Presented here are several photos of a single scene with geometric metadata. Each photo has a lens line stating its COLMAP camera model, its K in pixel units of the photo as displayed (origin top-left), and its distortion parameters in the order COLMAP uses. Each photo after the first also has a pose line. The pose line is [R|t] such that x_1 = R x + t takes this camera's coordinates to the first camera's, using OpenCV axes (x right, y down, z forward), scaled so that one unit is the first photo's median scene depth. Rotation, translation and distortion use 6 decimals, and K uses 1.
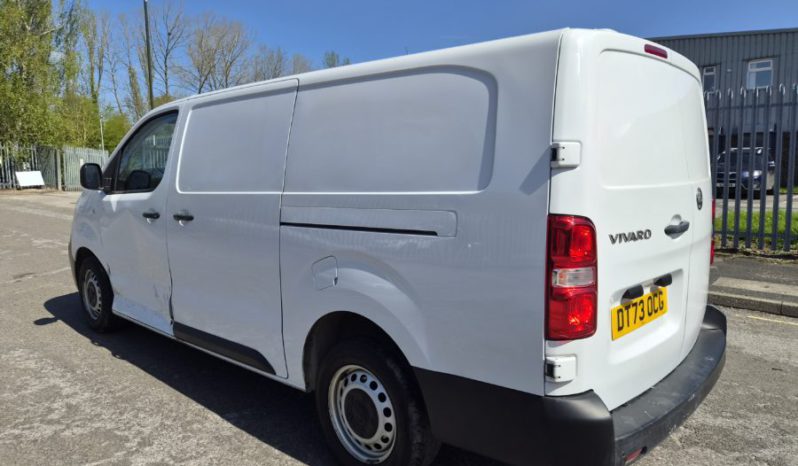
lens RADIAL K [[547.7, 0, 394.0], [0, 547.7, 228.2], [0, 0, 1]] dist [0.050527, -0.040235]
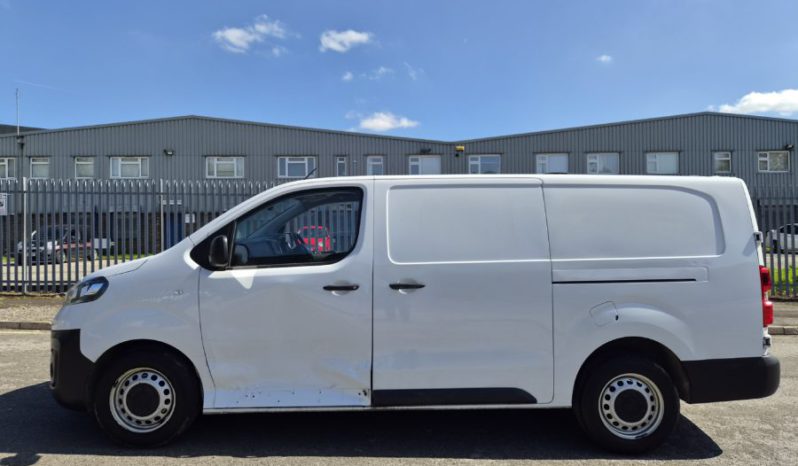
lens RADIAL K [[534.9, 0, 394.9], [0, 534.9, 219.0], [0, 0, 1]] dist [0.045038, -0.011231]
pose [[0.732101, 0.021698, 0.680850, -1.376671], [0.070088, 0.991789, -0.106970, -0.049165], [-0.677580, 0.126032, 0.724569, 0.270543]]
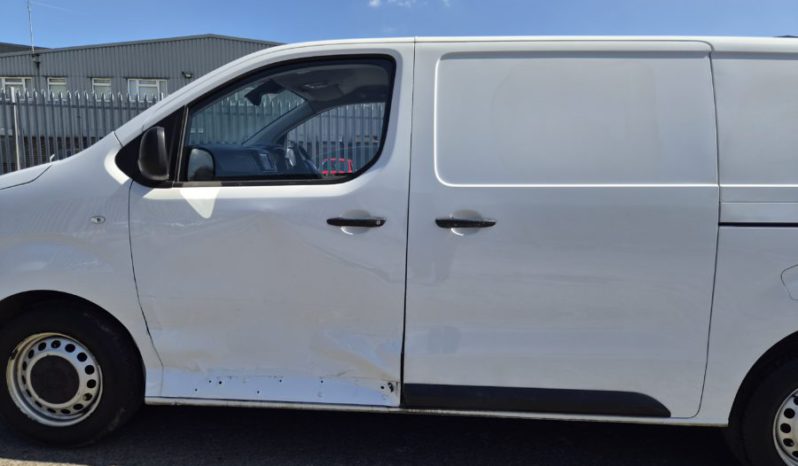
lens RADIAL K [[547.7, 0, 388.4], [0, 547.7, 234.1], [0, 0, 1]] dist [0.050527, -0.040235]
pose [[0.773193, -0.051152, 0.632105, -1.057176], [0.039019, 0.998690, 0.033088, -0.038337], [-0.632970, -0.000920, 0.774176, 0.667738]]
